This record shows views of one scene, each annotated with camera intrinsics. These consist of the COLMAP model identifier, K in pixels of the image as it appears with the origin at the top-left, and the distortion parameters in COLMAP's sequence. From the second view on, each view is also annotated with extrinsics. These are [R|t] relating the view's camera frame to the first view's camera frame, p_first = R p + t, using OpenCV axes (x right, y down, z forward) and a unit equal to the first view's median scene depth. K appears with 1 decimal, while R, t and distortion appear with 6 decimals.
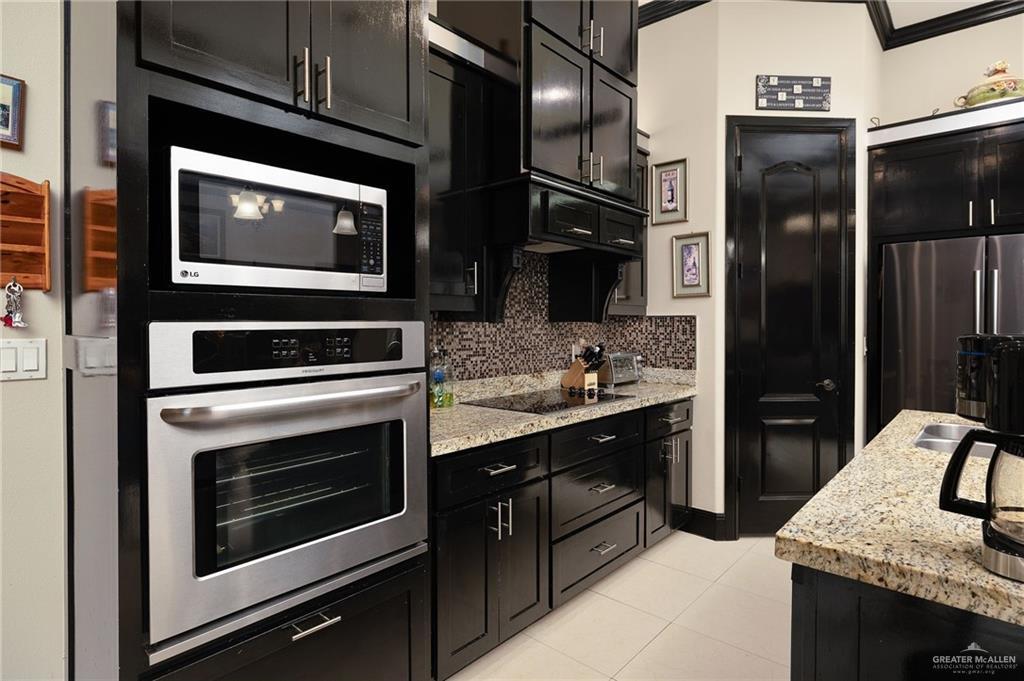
lens RADIAL K [[545.9, 0, 513.5], [0, 545.9, 331.5], [0, 0, 1]] dist [-0.003981, -0.000462]
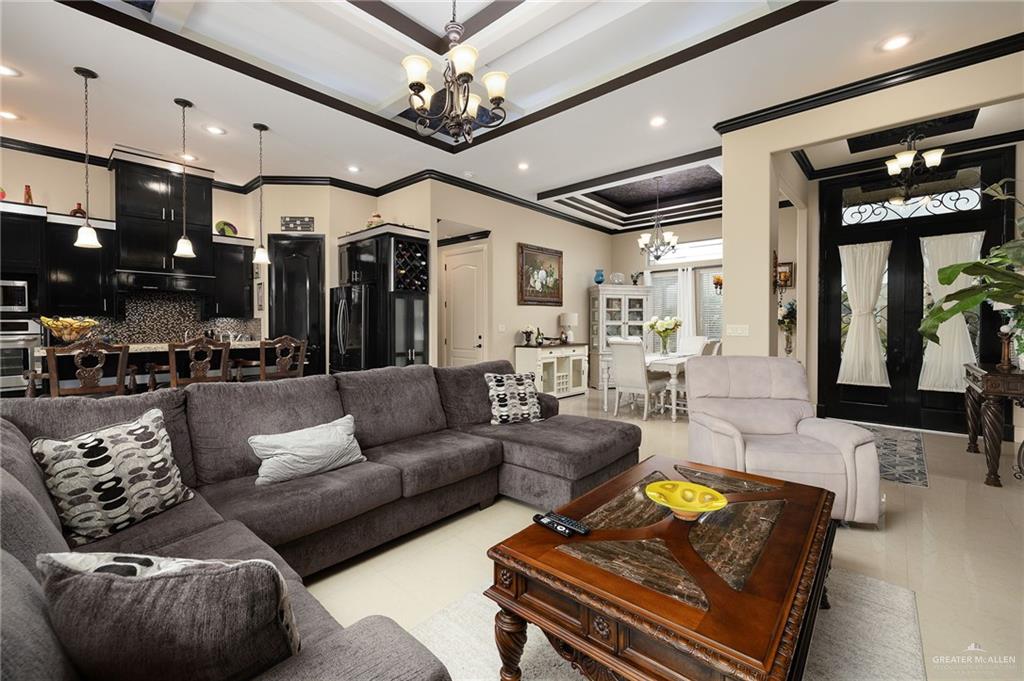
lens RADIAL K [[431.3, 0, 507.3], [0, 431.3, 331.7], [0, 0, 1]] dist [0.002481, 0.000387]
pose [[0.999897, -0.003602, -0.013903, 1.734797], [0.003619, 0.999993, 0.001146, 0.038357], [0.013898, -0.001197, 0.999903, -1.032070]]
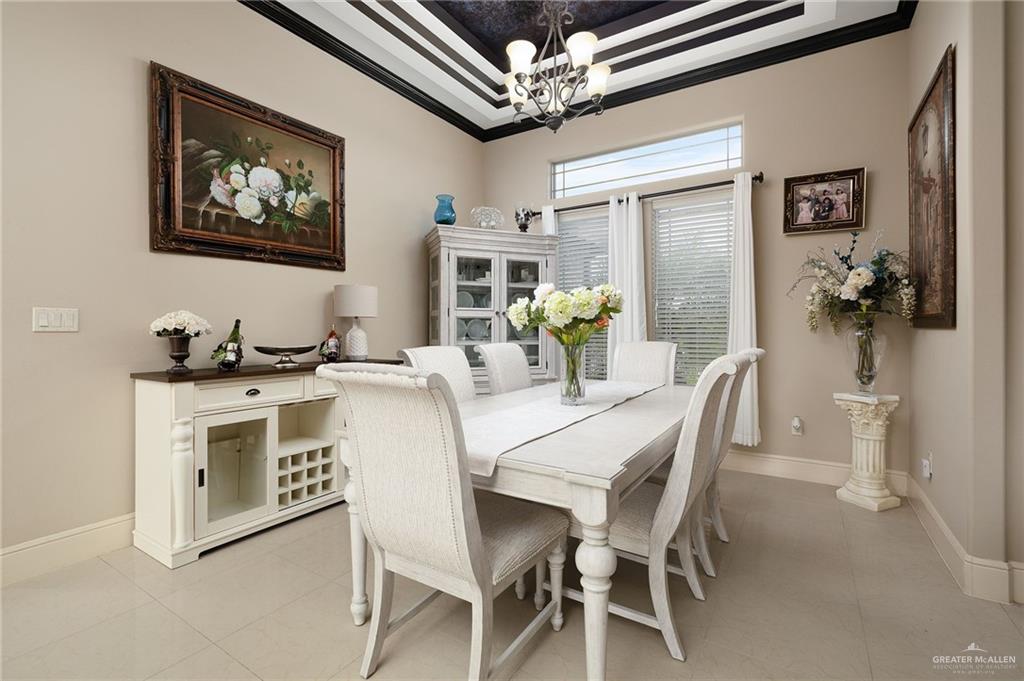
lens RADIAL K [[460.4, 0, 507.5], [0, 460.4, 330.2], [0, 0, 1]] dist [-0.000370, 0.000031]
pose [[0.989306, -0.004614, 0.145781, 2.045650], [0.005851, 0.999950, -0.008051, 0.045369], [-0.145736, 0.008818, 0.989284, -0.208871]]
